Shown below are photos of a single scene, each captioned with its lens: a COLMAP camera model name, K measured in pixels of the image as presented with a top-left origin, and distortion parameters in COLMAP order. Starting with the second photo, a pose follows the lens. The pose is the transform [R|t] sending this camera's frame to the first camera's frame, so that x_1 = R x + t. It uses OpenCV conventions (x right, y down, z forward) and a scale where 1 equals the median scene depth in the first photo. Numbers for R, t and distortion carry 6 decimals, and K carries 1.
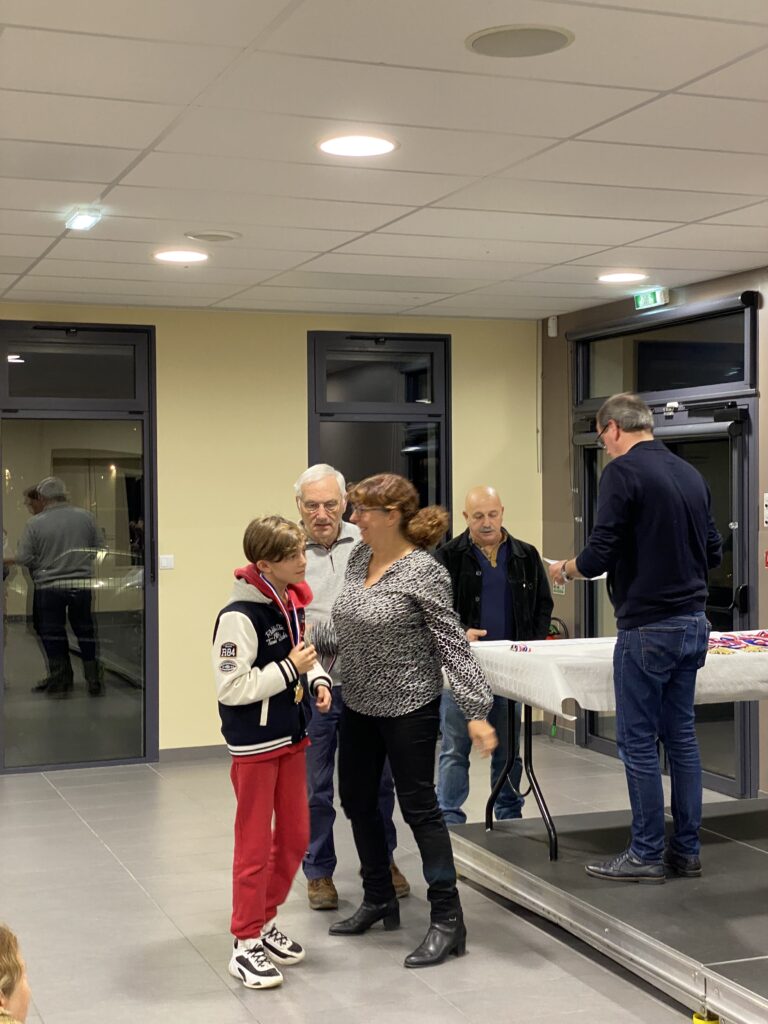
lens RADIAL K [[1524.6, 0, 398.4], [0, 1524.6, 511.8], [0, 0, 1]] dist [0.206043, -0.514313]
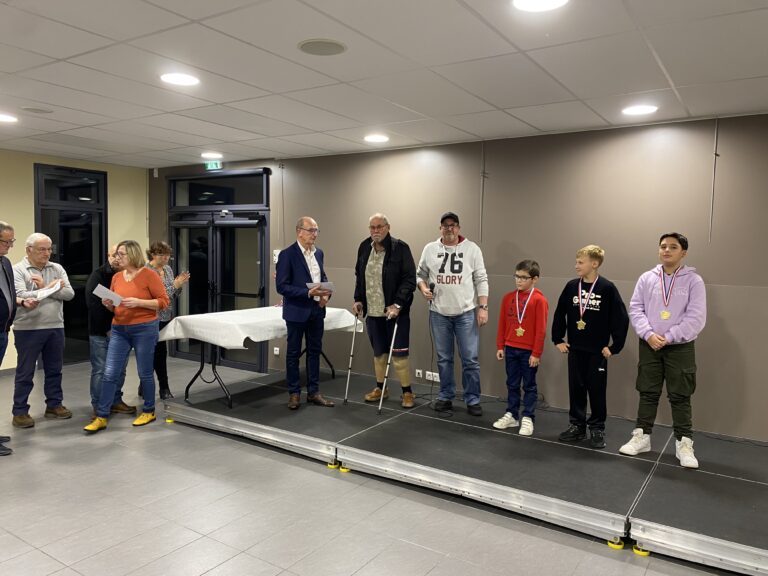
lens RADIAL K [[580.7, 0, 384.5], [0, 580.7, 281.7], [0, 0, 1]] dist [0.084761, -0.171577]
pose [[0.812864, -0.009862, 0.582370, -0.149313], [-0.016451, 0.999069, 0.039881, -0.000897], [-0.582221, -0.041998, 0.811945, 0.114549]]
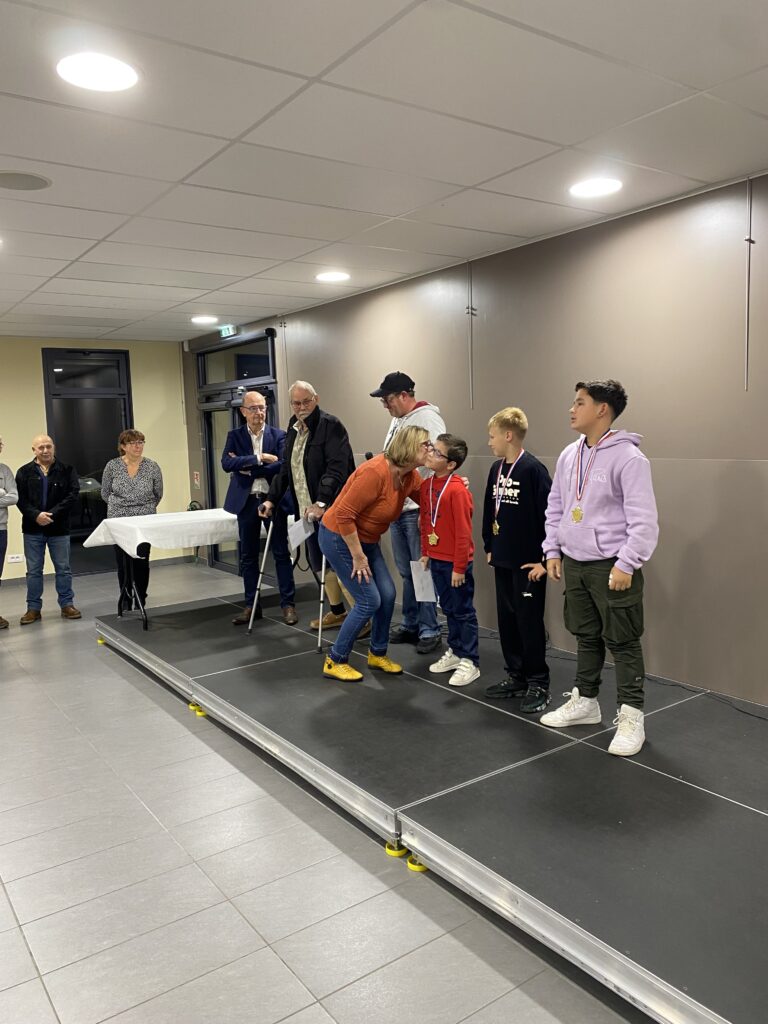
lens RADIAL K [[774.3, 0, 387.5], [0, 774.3, 506.2], [0, 0, 1]] dist [0.084761, -0.171577]
pose [[0.968561, -0.050936, 0.243505, 0.111531], [0.030822, 0.995843, 0.085716, -0.000018], [-0.246859, -0.075516, 0.966105, 0.005190]]
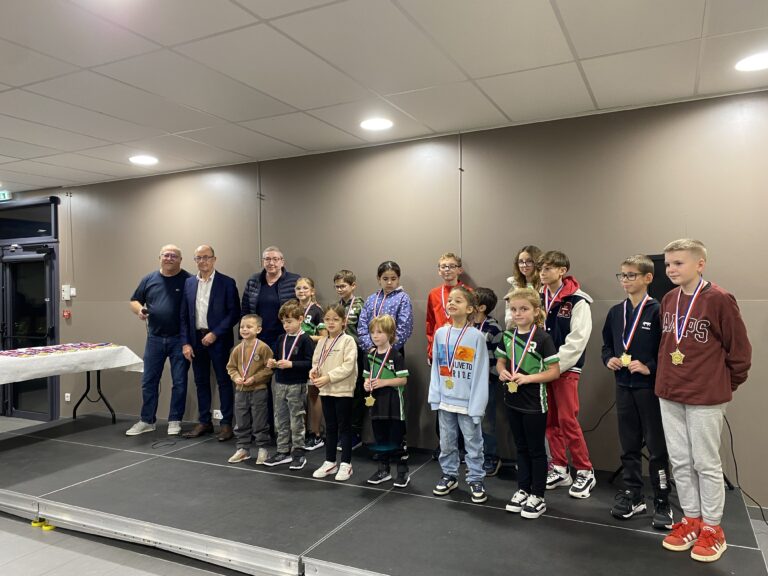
lens RADIAL K [[585.2, 0, 383.2], [0, 585.2, 284.3], [0, 0, 1]] dist [0.001672, -0.002033]
pose [[0.734223, -0.000020, 0.678909, -0.000888], [0.019926, 0.999570, -0.021520, 0.013296], [-0.678616, 0.029329, 0.733907, 0.039142]]
